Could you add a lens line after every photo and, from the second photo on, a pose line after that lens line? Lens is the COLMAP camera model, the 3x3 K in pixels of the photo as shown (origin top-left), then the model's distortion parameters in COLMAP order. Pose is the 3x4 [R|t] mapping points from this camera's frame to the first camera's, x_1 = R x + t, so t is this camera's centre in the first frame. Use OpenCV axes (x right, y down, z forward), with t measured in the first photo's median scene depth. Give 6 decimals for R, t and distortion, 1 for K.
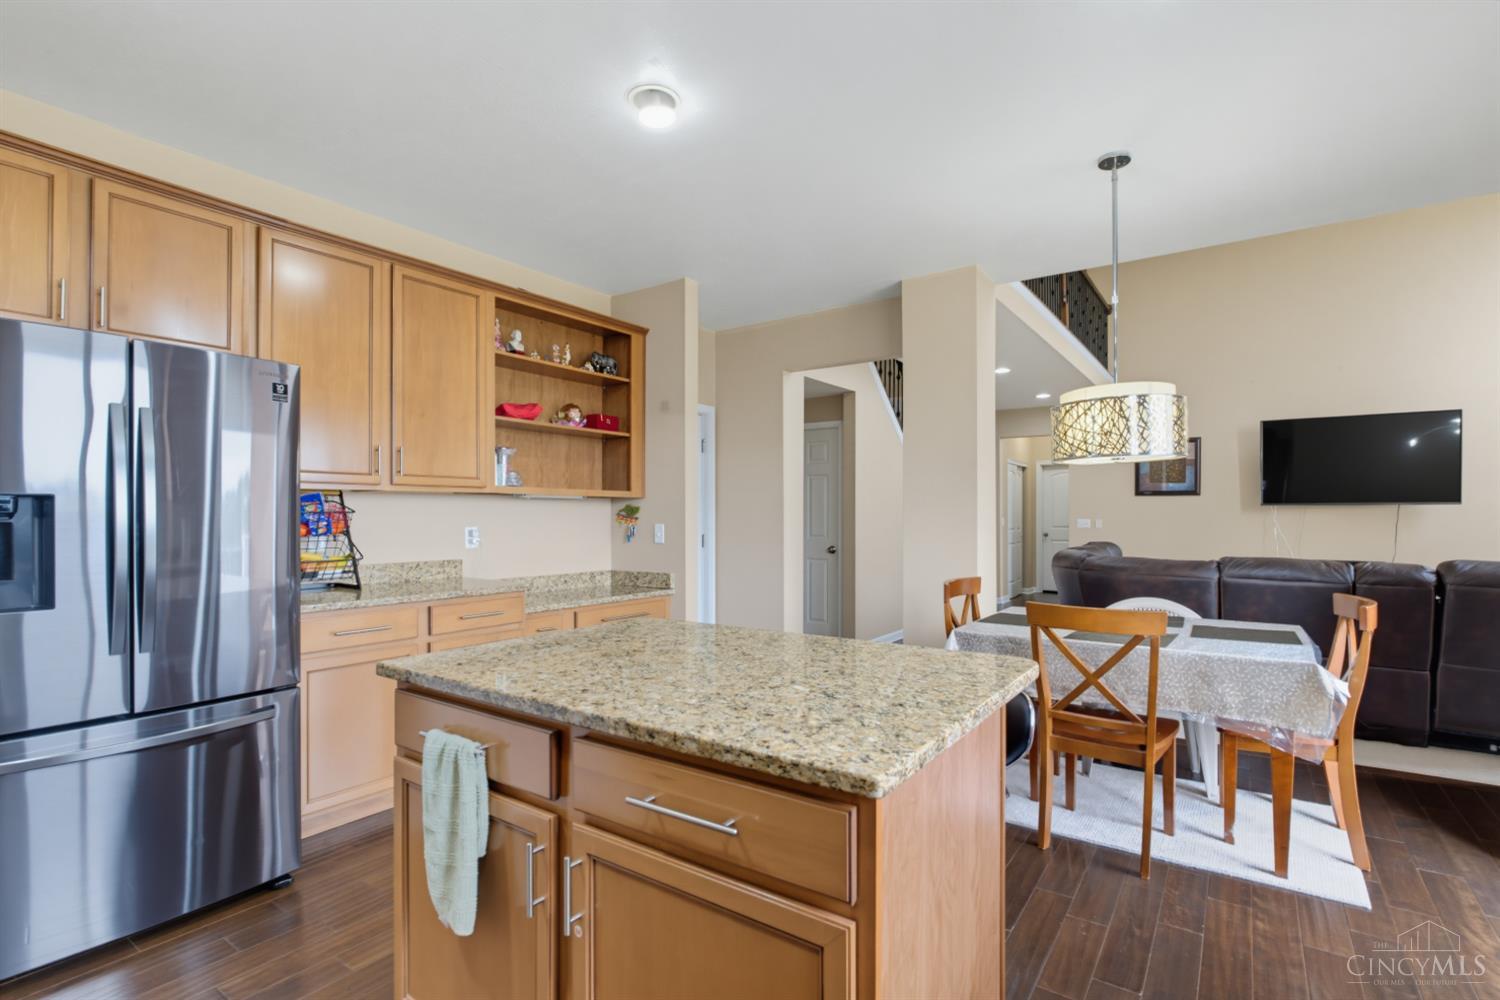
lens RADIAL K [[711.0, 0, 758.7], [0, 711.0, 512.6], [0, 0, 1]] dist [0.001208, 0.000906]
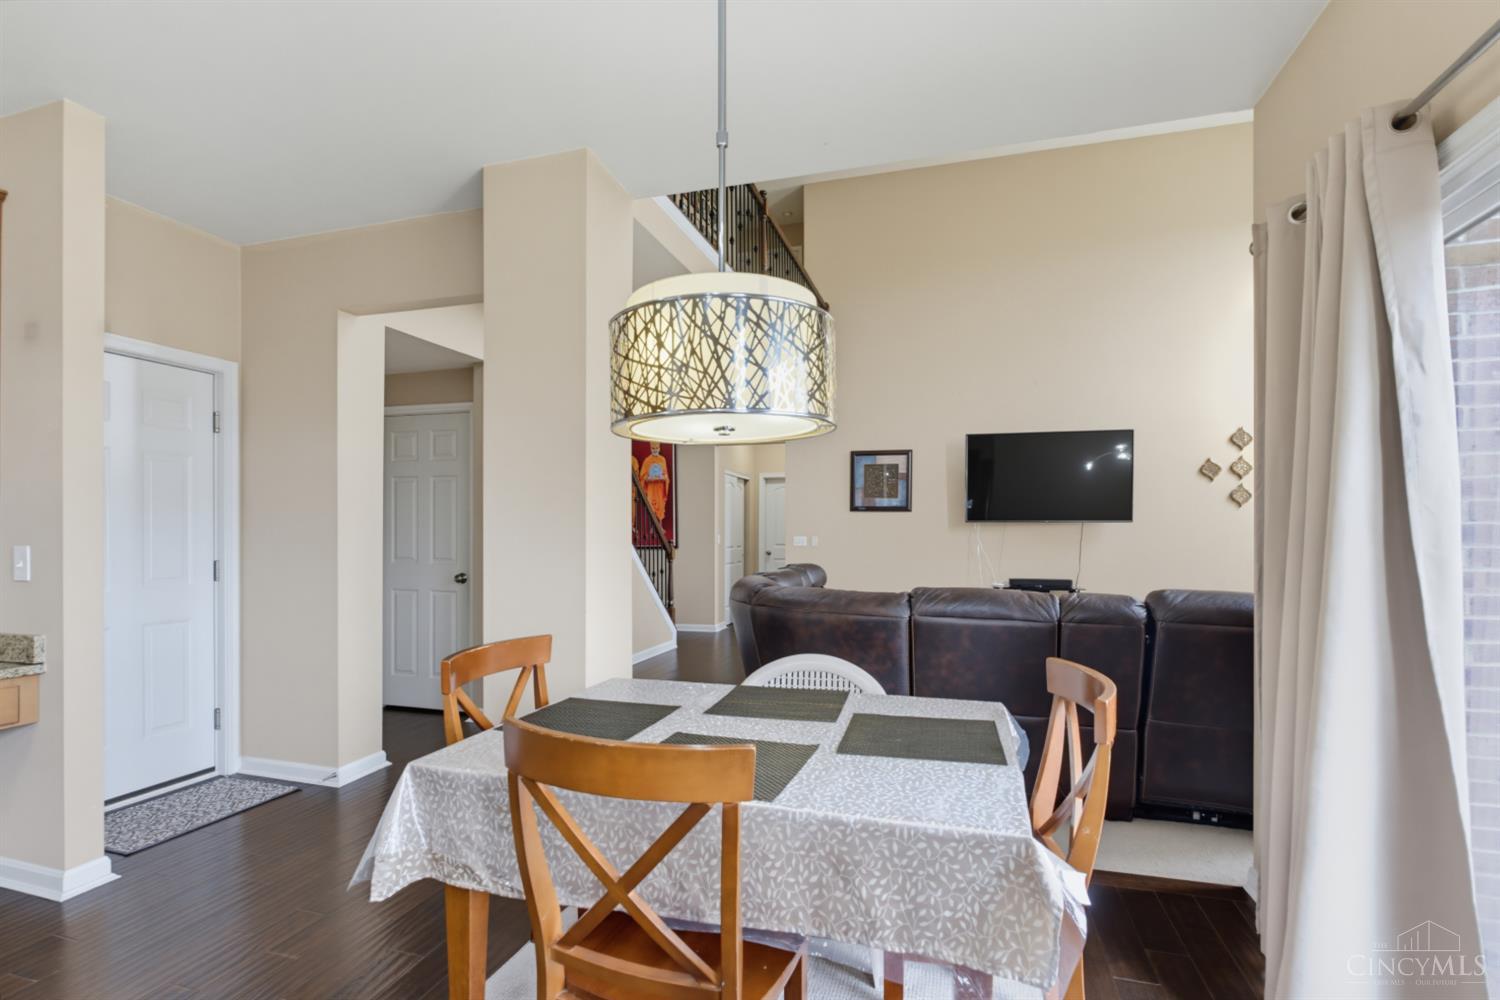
lens RADIAL K [[711.4, 0, 748.8], [0, 711.4, 532.7], [0, 0, 1]] dist [-0.002040, 0.000000]
pose [[0.951660, 0.002859, 0.307141, 0.297988], [-0.004378, 0.999981, 0.004258, 0.001616], [-0.307123, -0.005397, 0.951655, 0.396624]]
